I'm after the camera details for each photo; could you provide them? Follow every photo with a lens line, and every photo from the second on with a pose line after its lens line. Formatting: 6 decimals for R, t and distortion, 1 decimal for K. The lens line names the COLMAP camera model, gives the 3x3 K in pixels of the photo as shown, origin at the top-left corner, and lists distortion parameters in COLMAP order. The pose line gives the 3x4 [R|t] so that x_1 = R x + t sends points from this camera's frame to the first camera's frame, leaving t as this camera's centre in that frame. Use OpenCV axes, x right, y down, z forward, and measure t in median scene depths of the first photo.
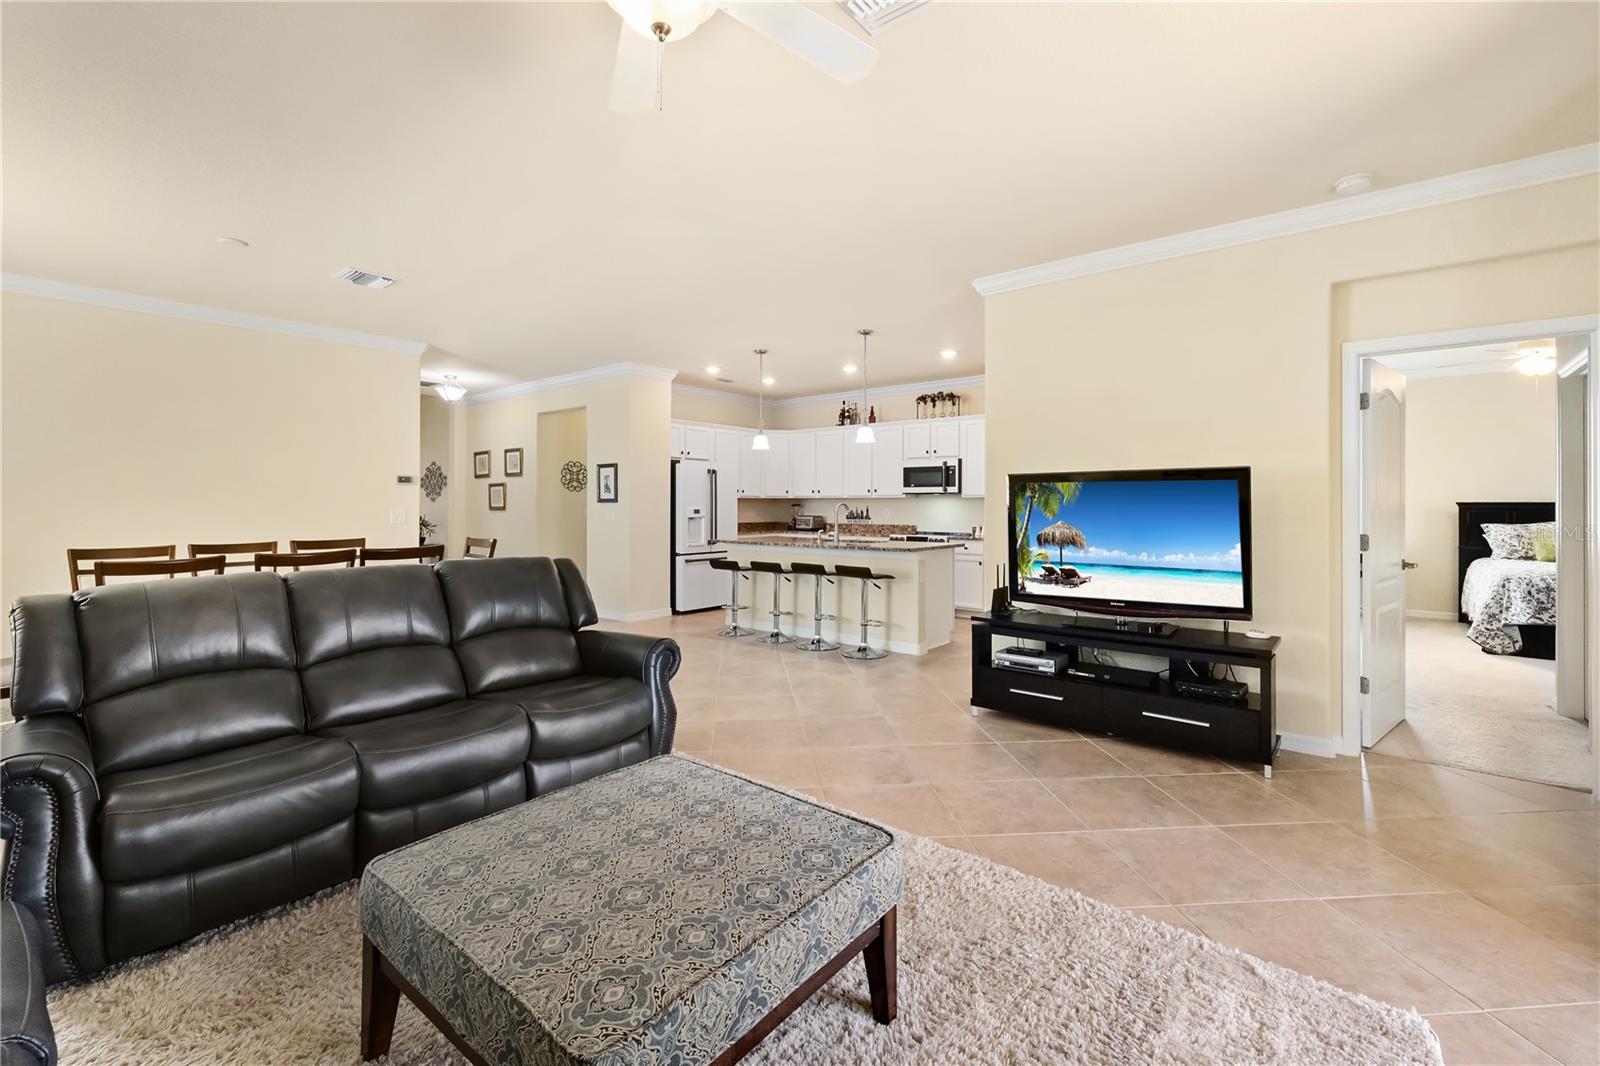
lens RADIAL K [[690.9, 0, 805.1], [0, 690.9, 507.3], [0, 0, 1]] dist [-0.000168, -0.000058]
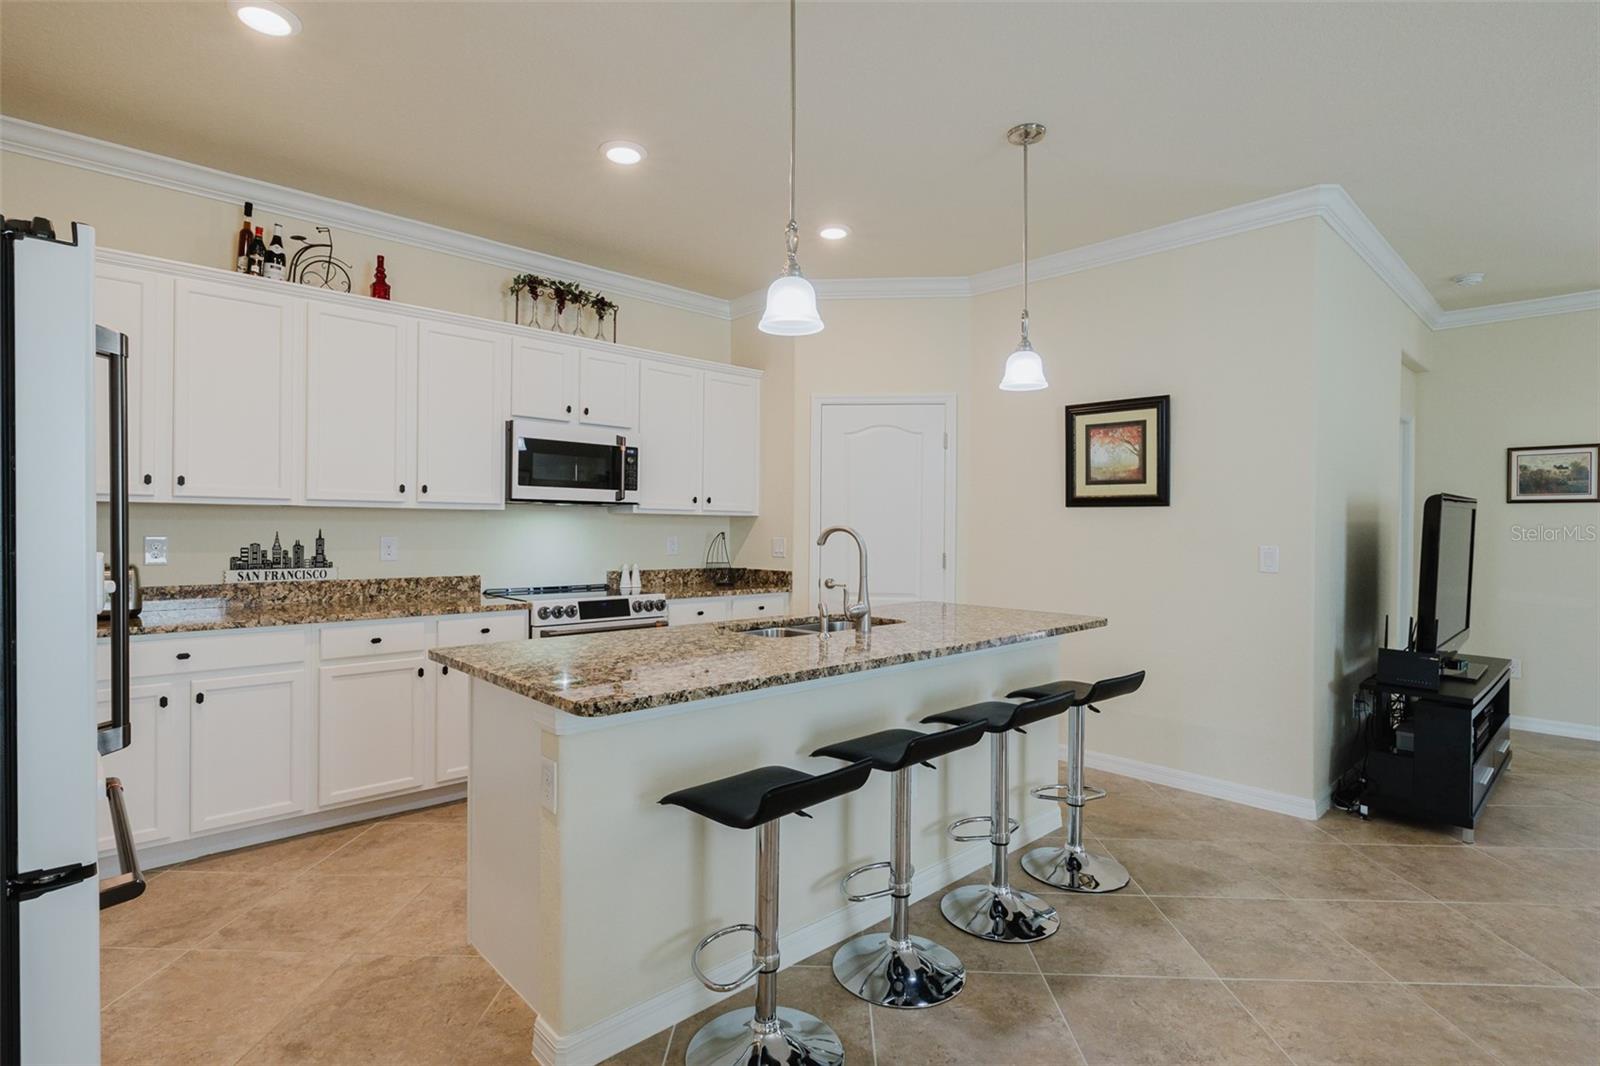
lens RADIAL K [[788.8, 0, 800.0], [0, 788.8, 533.0], [0, 0, 1]] dist [-0.004813, 0.000937]
pose [[0.122072, -0.009068, 0.992480, -0.307124], [-0.004377, 0.999944, 0.009675, -0.005706], [-0.992512, -0.005525, 0.122026, 0.774986]]
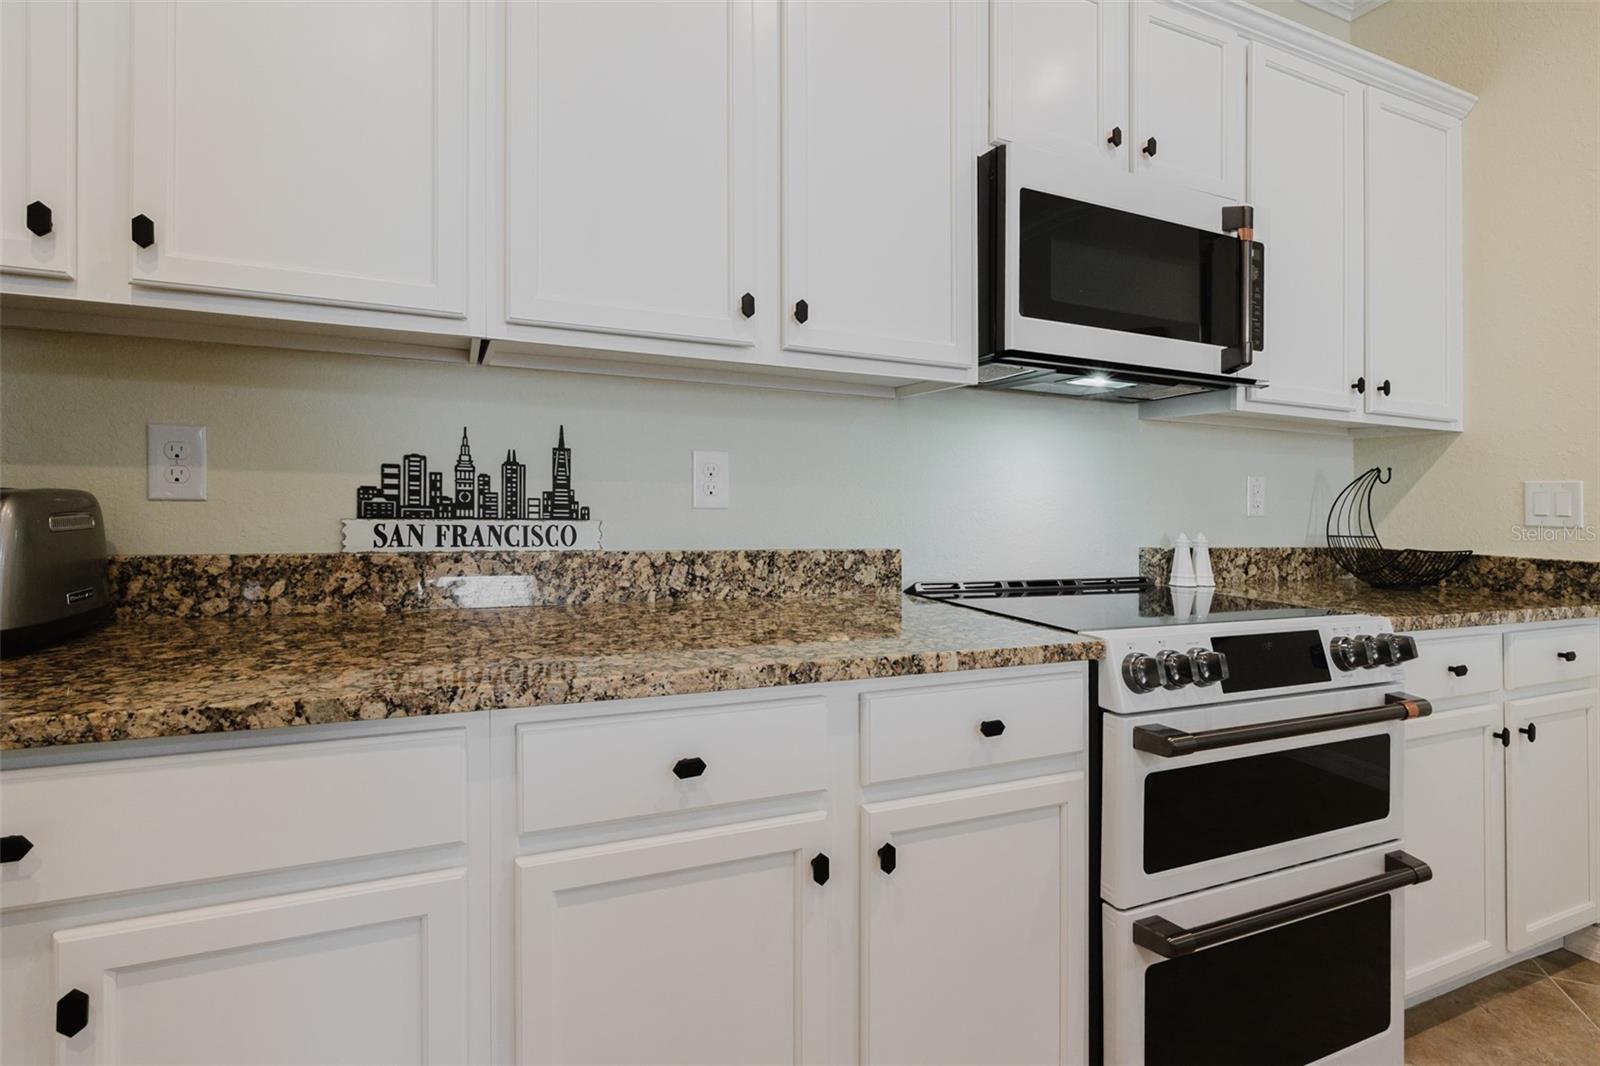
lens RADIAL K [[803.2, 0, 800.0], [0, 803.2, 533.0], [0, 0, 1]] dist [-0.005897, 0.000648]
pose [[0.440695, -0.036692, 0.896907, -0.041980], [-0.017740, 0.998613, 0.049569, 0.012176], [-0.897482, -0.037756, 0.439432, 0.966874]]
